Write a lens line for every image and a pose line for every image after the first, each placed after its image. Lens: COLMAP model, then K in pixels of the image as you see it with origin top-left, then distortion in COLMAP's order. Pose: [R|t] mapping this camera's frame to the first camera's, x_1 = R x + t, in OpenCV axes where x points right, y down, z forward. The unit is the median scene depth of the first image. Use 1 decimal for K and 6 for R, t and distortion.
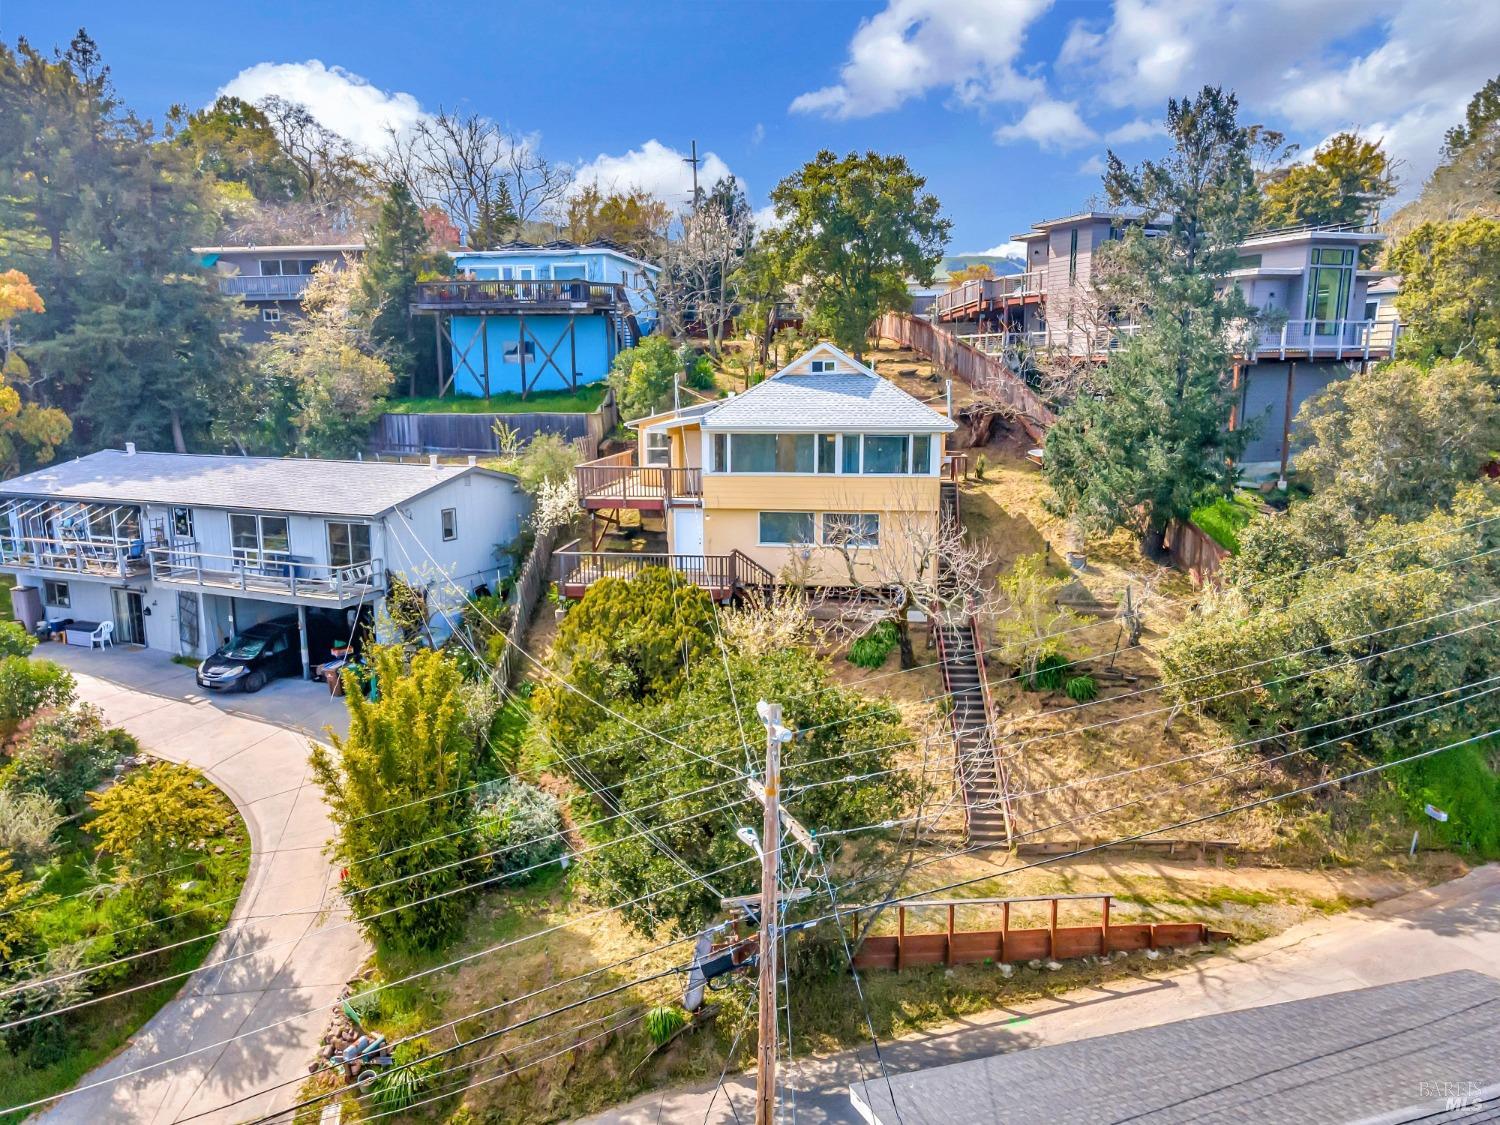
lens RADIAL K [[1102.3, 0, 750.0], [0, 1102.3, 562.5], [0, 0, 1]] dist [0.028077, 0.038050]
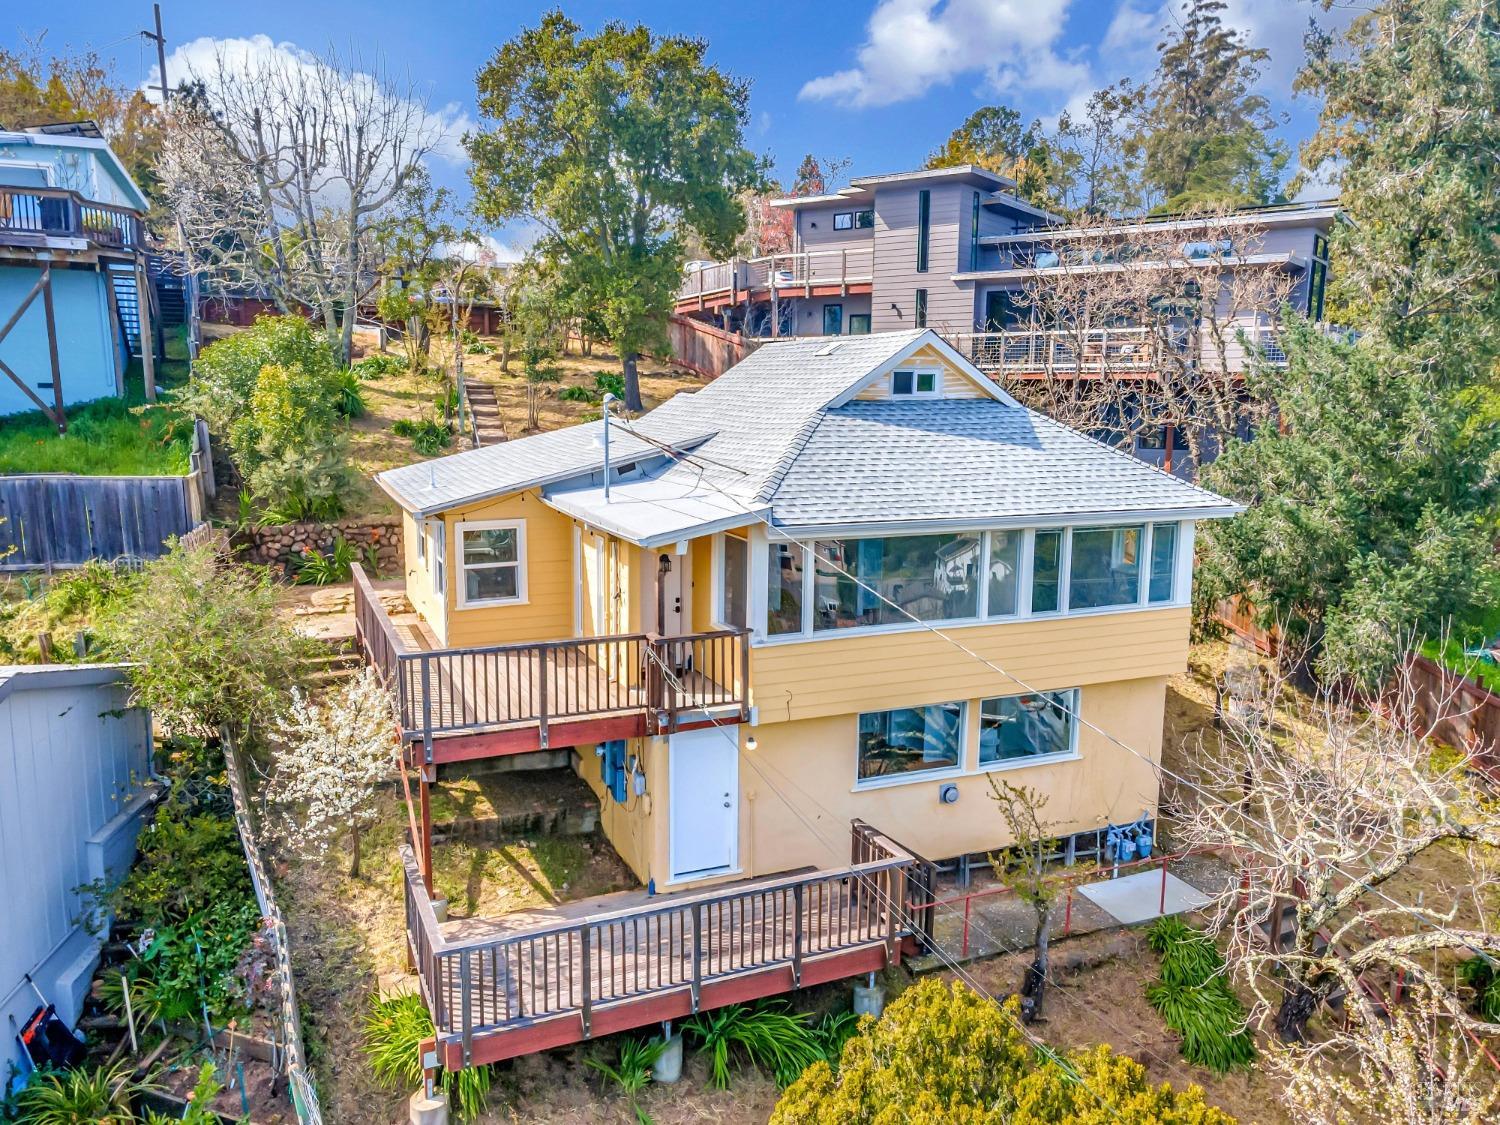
lens RADIAL K [[1114.3, 0, 750.0], [0, 1114.3, 562.5], [0, 0, 1]] dist [0.020253, 0.046634]
pose [[0.852504, -0.069447, 0.518087, -0.177195], [0.077591, 0.996967, 0.005962, -0.078854], [-0.516930, 0.035116, 0.855307, 0.456188]]
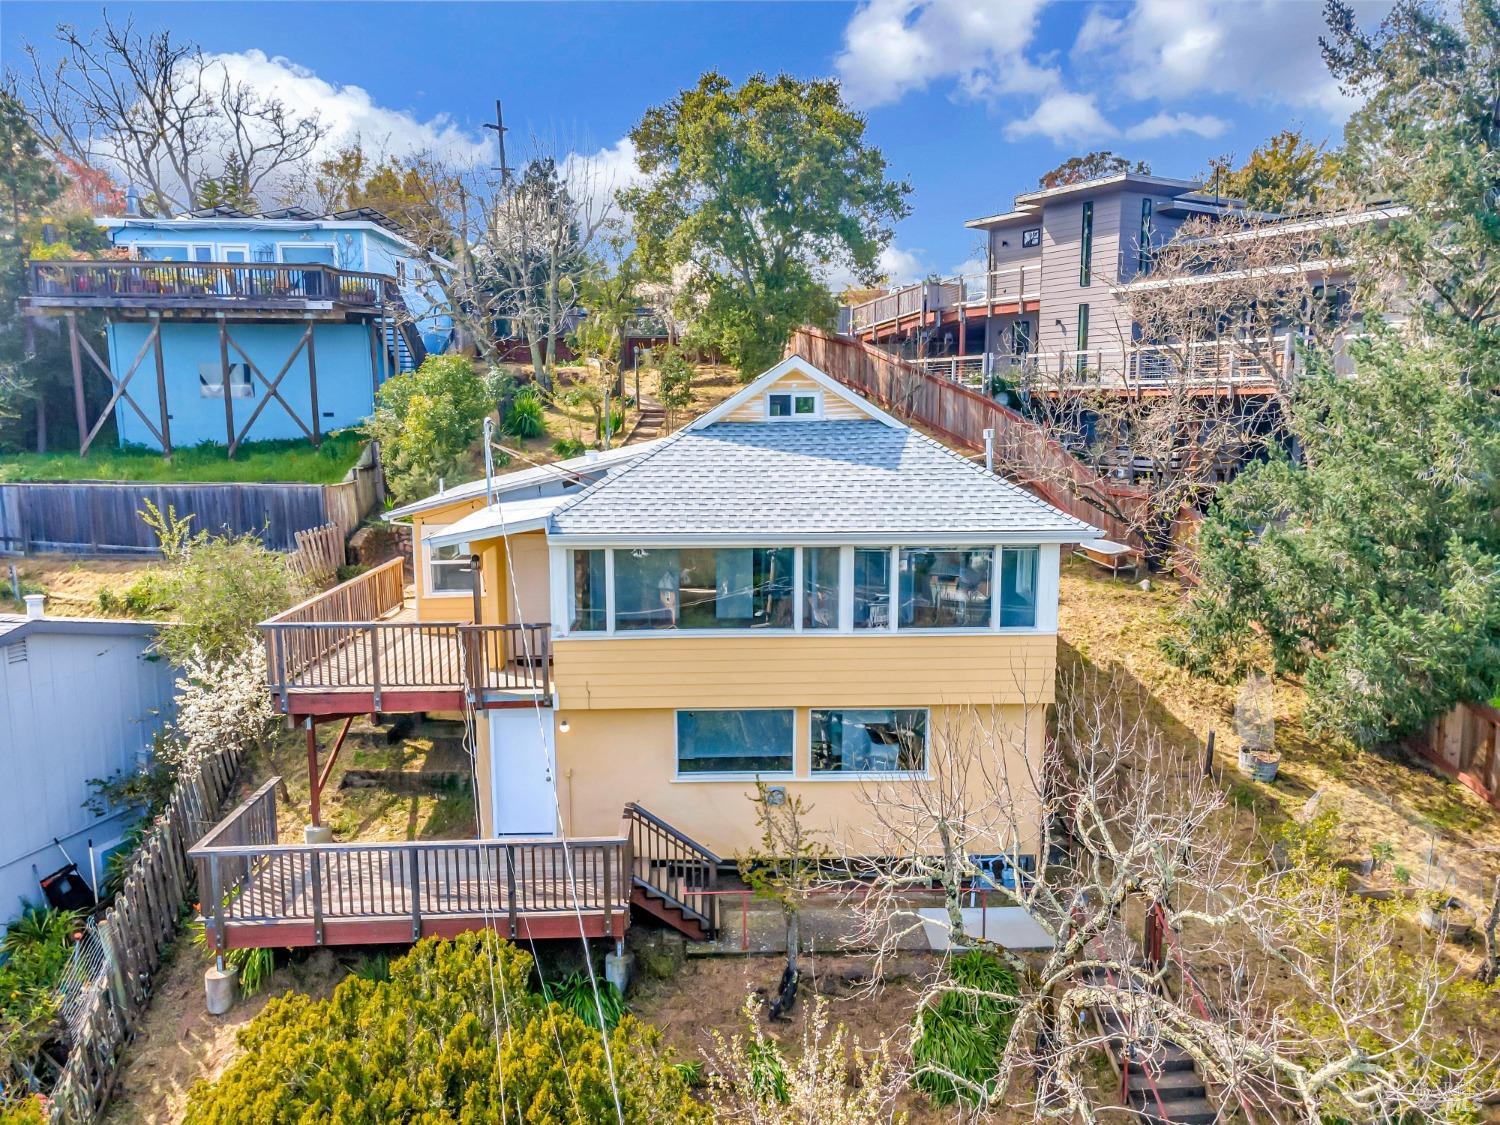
lens RADIAL K [[1102.3, 0, 750.0], [0, 1102.3, 562.5], [0, 0, 1]] dist [0.028077, 0.038050]
pose [[0.985230, -0.023361, 0.169634, -0.027390], [0.028856, 0.999133, -0.030002, -0.066720], [-0.168786, 0.034454, 0.985050, 0.373525]]
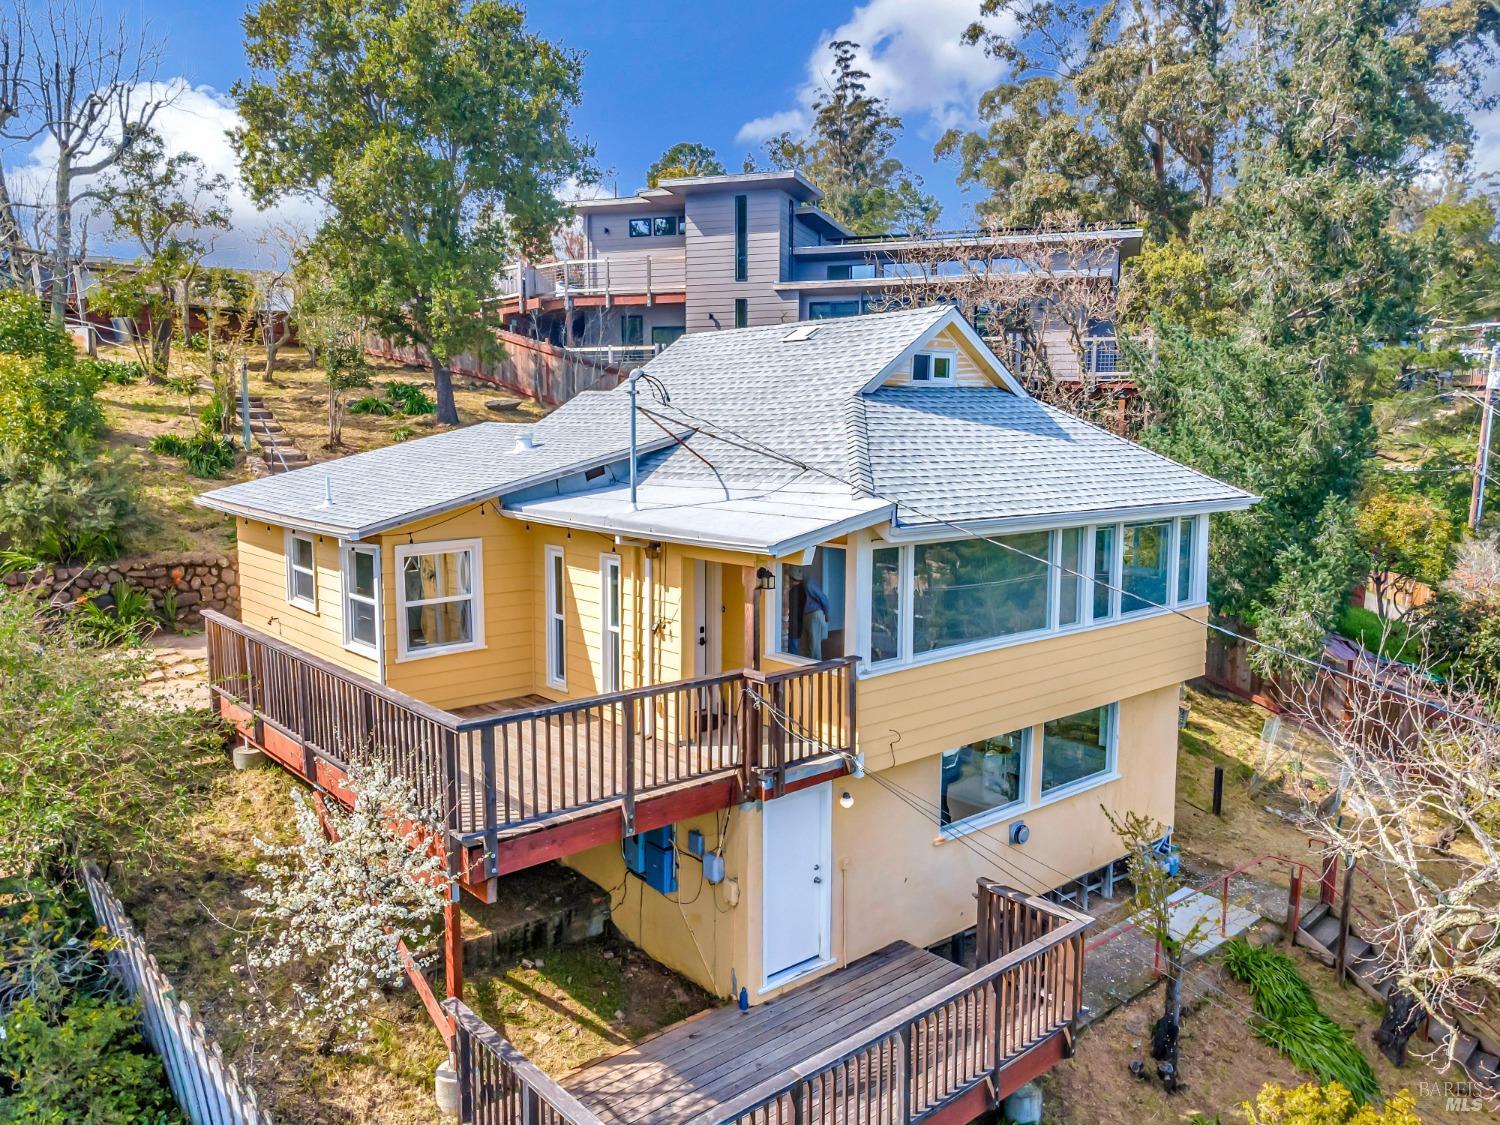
lens RADIAL K [[1102.3, 0, 750.0], [0, 1102.3, 562.5], [0, 0, 1]] dist [0.028077, 0.038050]
pose [[0.661017, -0.086360, 0.745385, -0.212338], [0.124689, 0.992186, 0.004379, -0.083109], [-0.739939, 0.090047, 0.666620, 0.563753]]
